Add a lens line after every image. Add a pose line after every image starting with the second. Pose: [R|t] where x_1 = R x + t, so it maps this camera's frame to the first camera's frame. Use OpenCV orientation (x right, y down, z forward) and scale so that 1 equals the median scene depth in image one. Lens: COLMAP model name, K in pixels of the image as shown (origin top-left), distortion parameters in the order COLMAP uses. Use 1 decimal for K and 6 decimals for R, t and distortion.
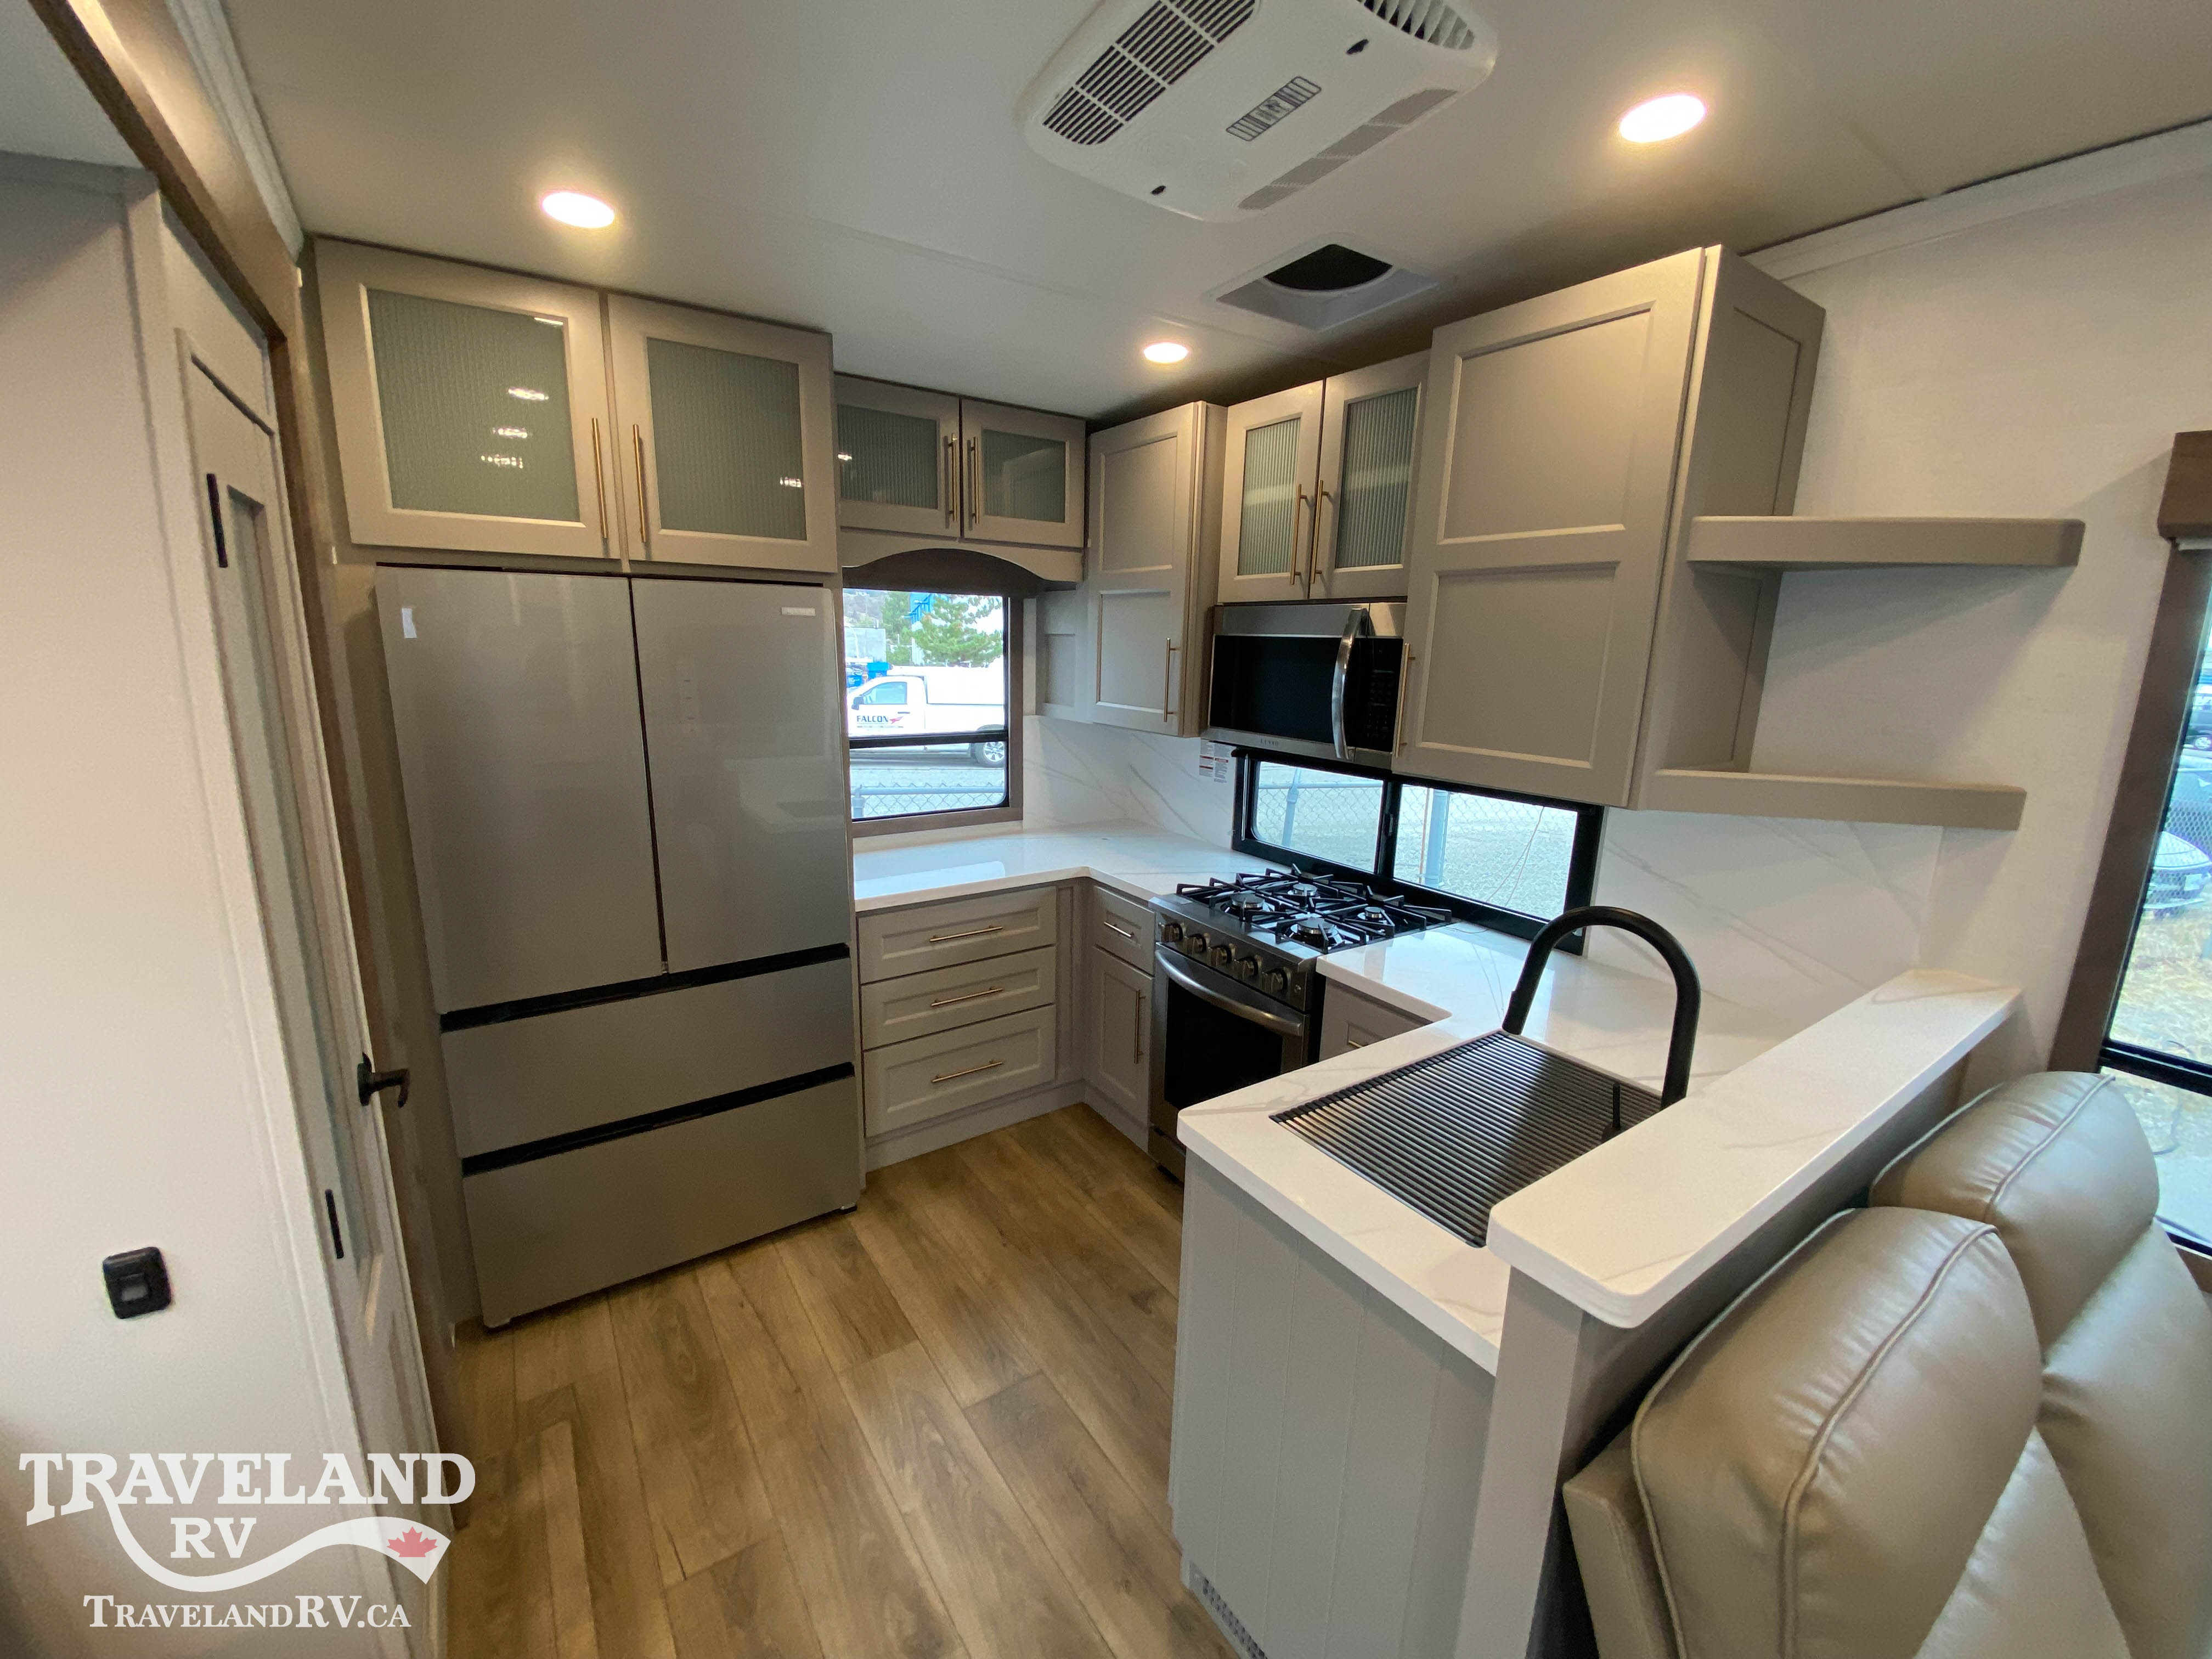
lens RADIAL K [[889.5, 0, 1107.5], [0, 889.5, 820.1], [0, 0, 1]] dist [-0.000348, -0.014803]
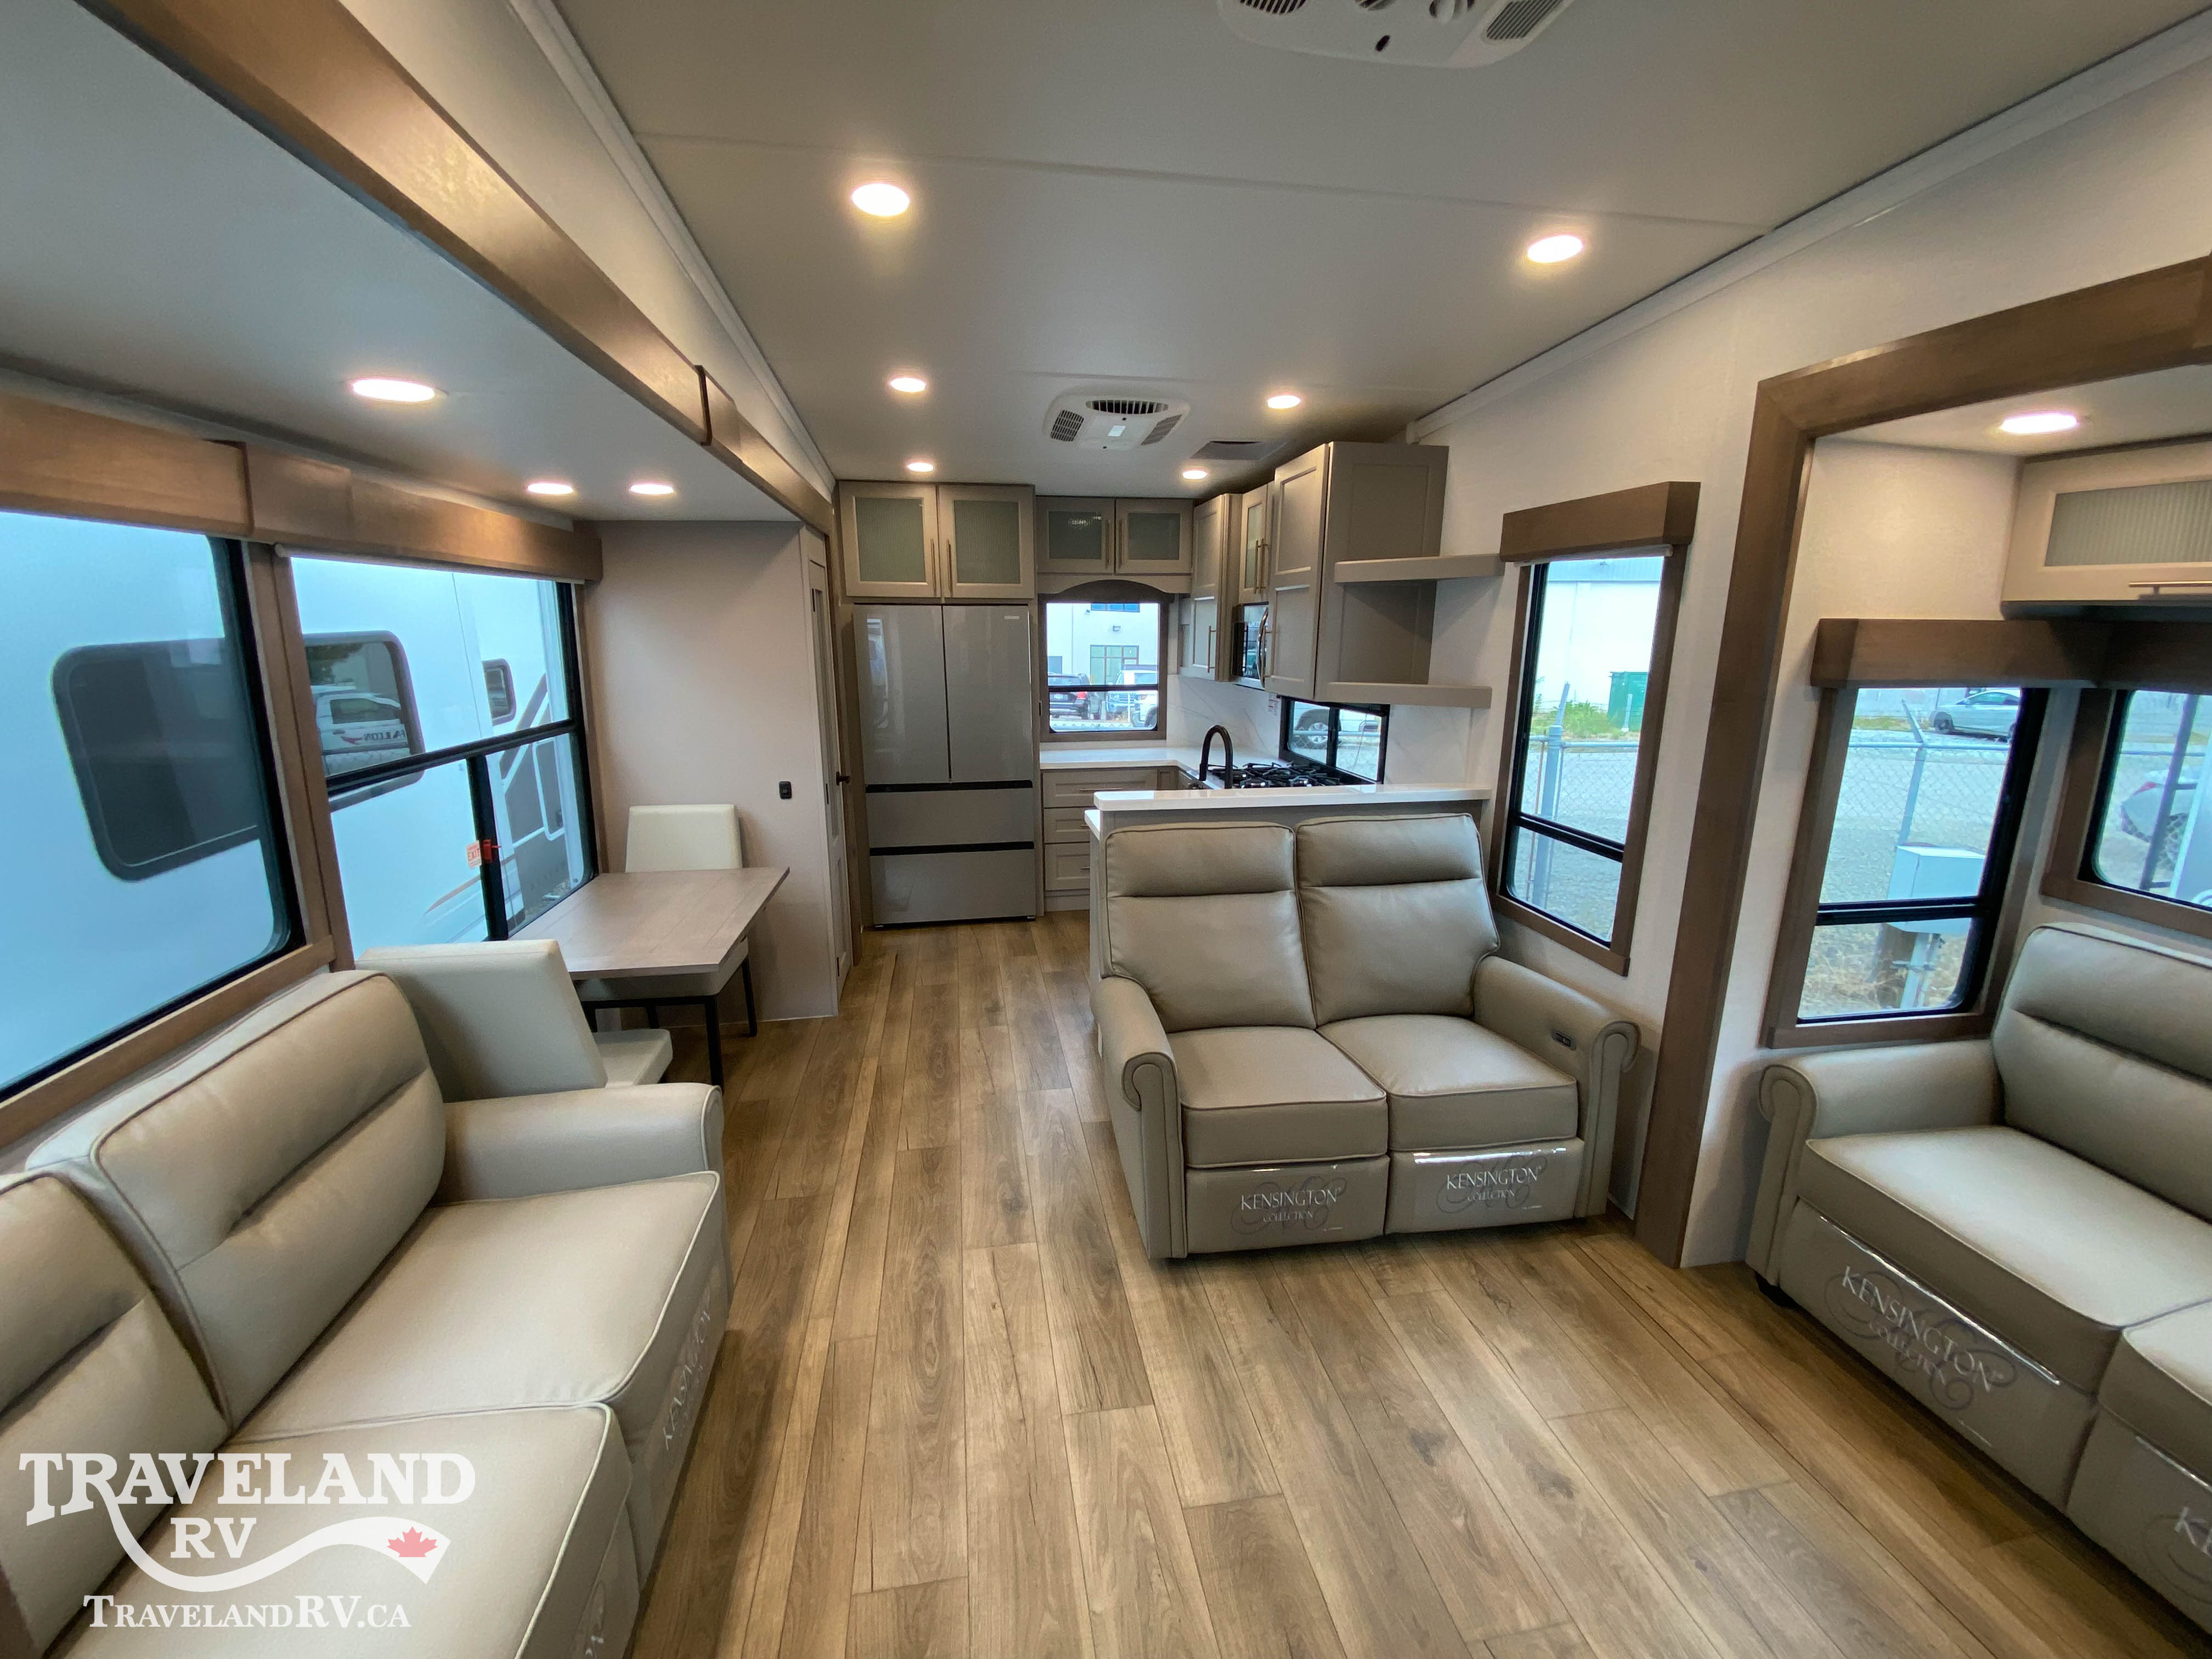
lens RADIAL K [[907.2, 0, 1106.0], [0, 907.2, 829.5], [0, 0, 1]] dist [0.001284, -0.015719]
pose [[0.907530, 0.066267, -0.414726, 0.762265], [-0.061254, 0.997799, 0.025393, 0.195878], [0.415496, 0.002359, 0.909592, -0.853963]]
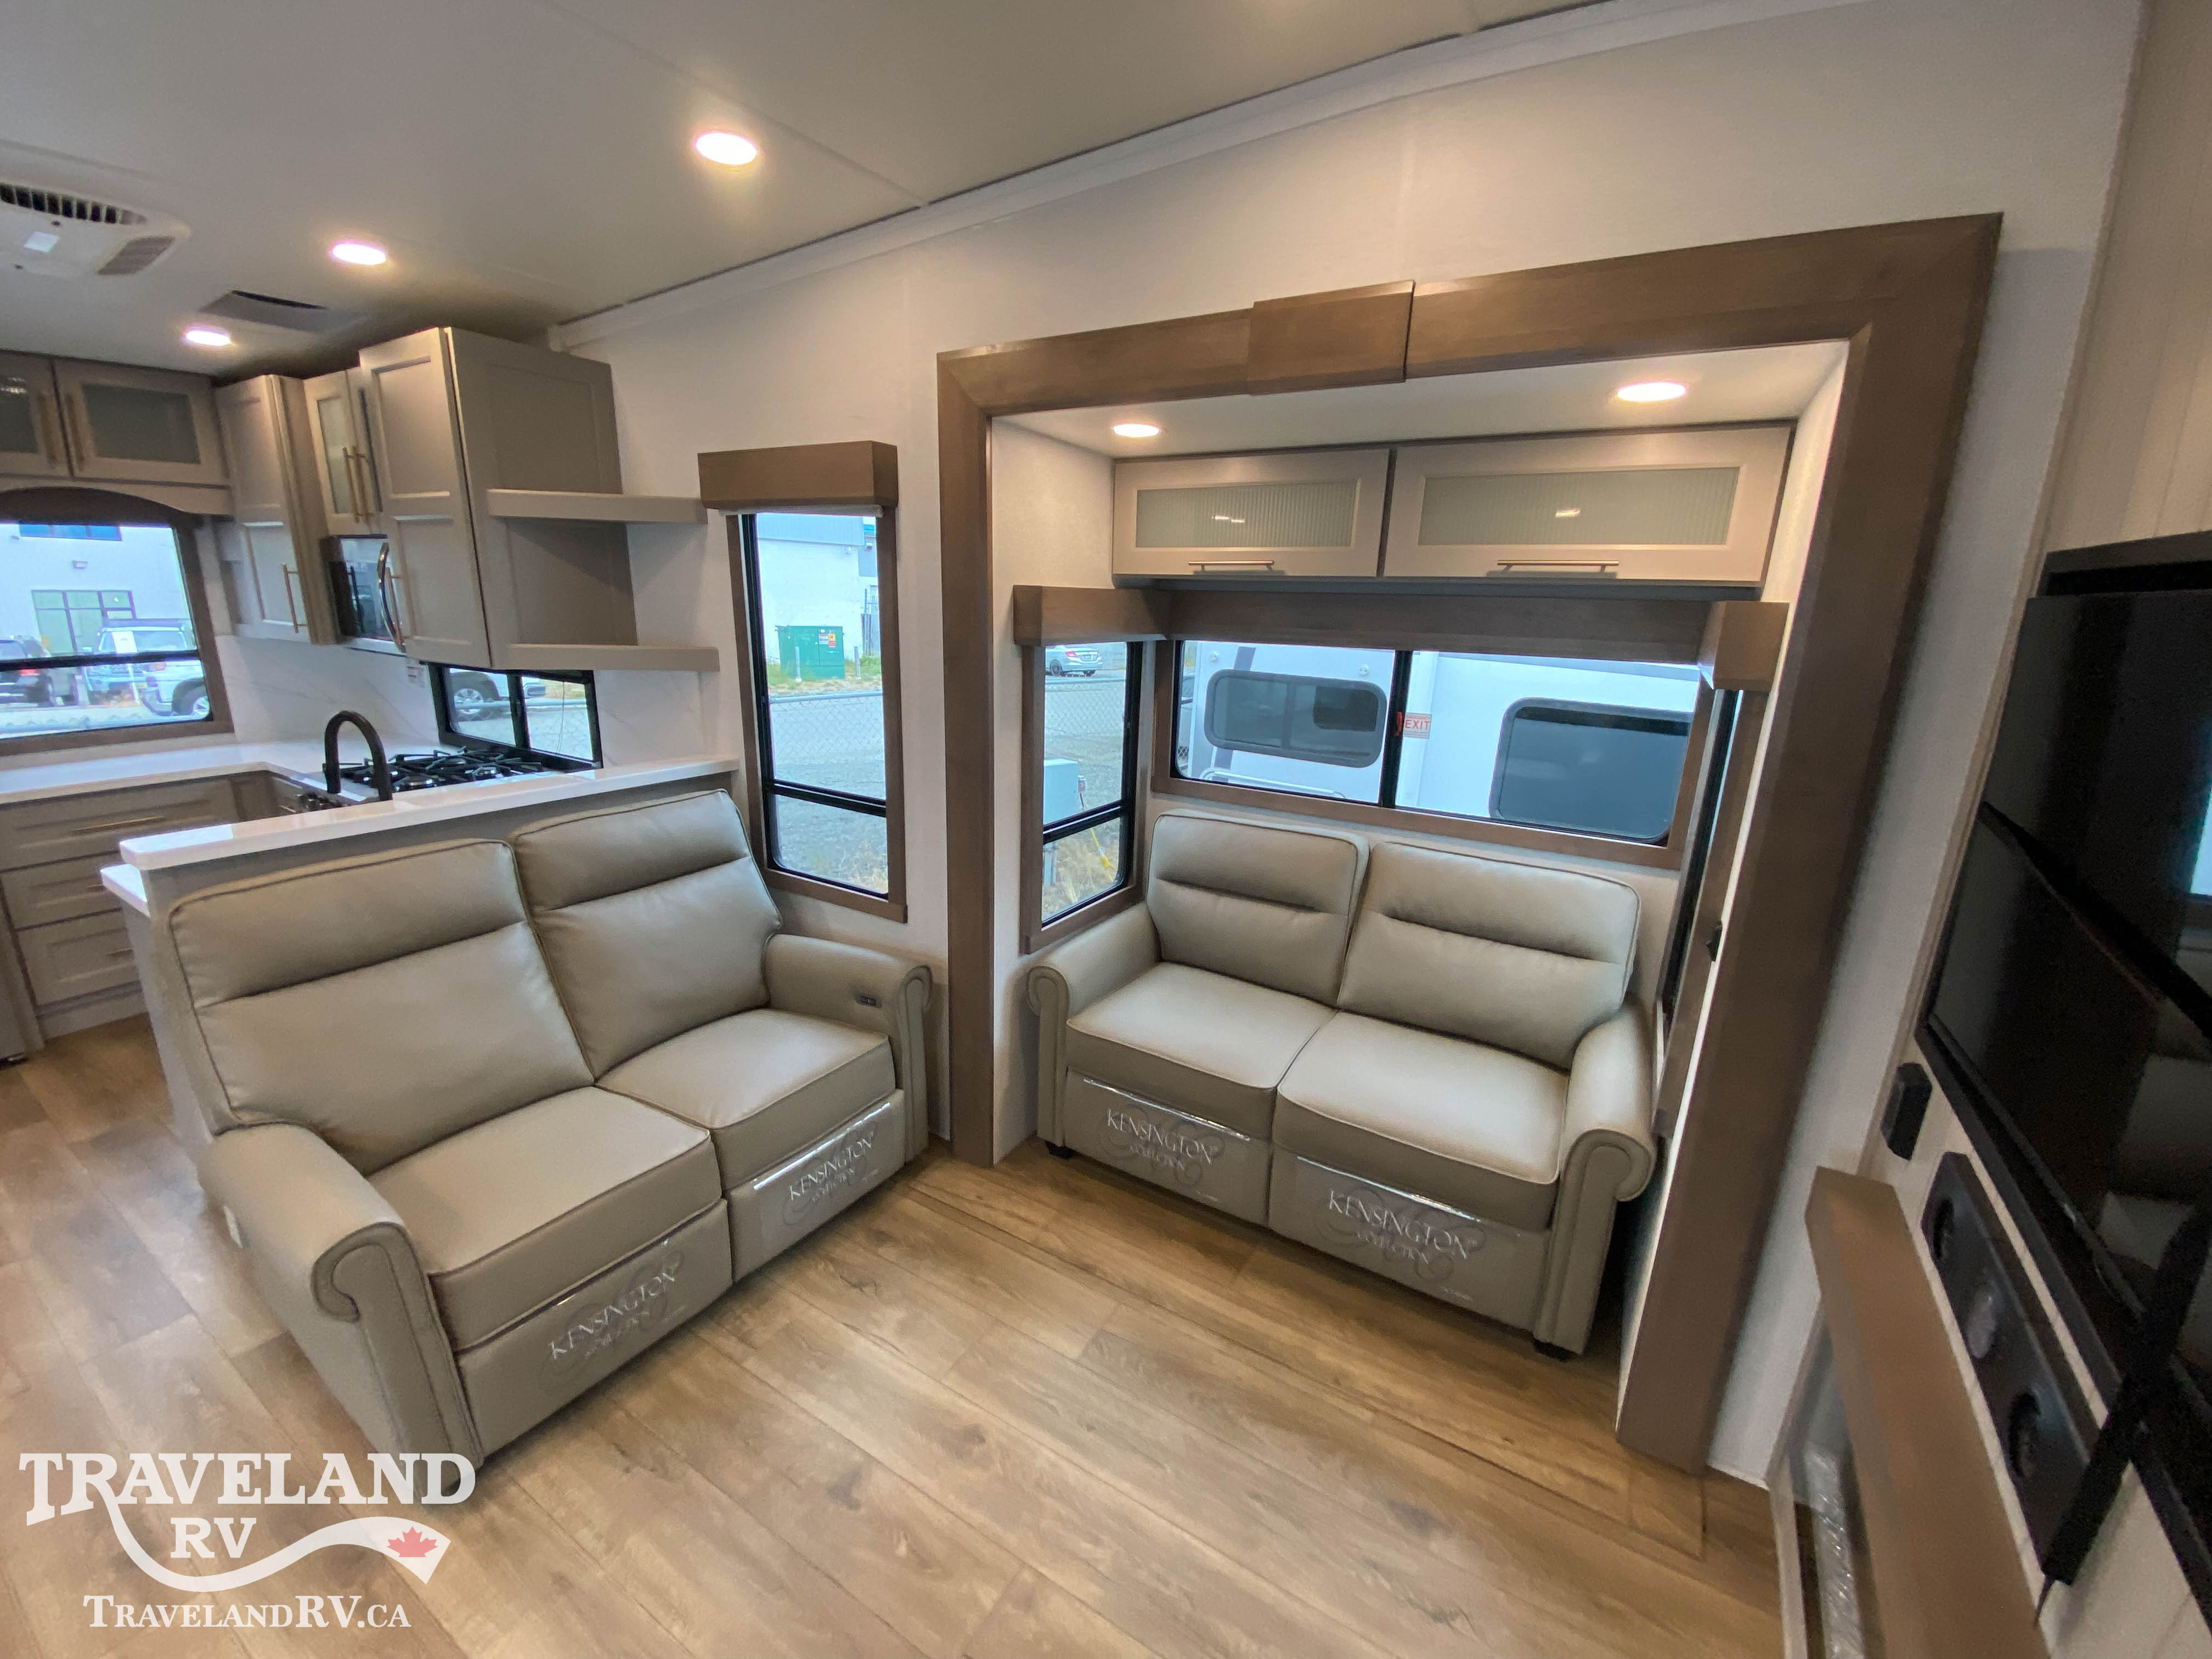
lens RADIAL K [[887.9, 0, 1118.1], [0, 887.9, 832.0], [0, 0, 1]] dist [0.010051, -0.015385]
pose [[0.909070, -0.099633, 0.404556, 0.690334], [0.071156, 0.993848, 0.084870, 0.170074], [-0.410523, -0.048366, 0.910567, -0.730720]]
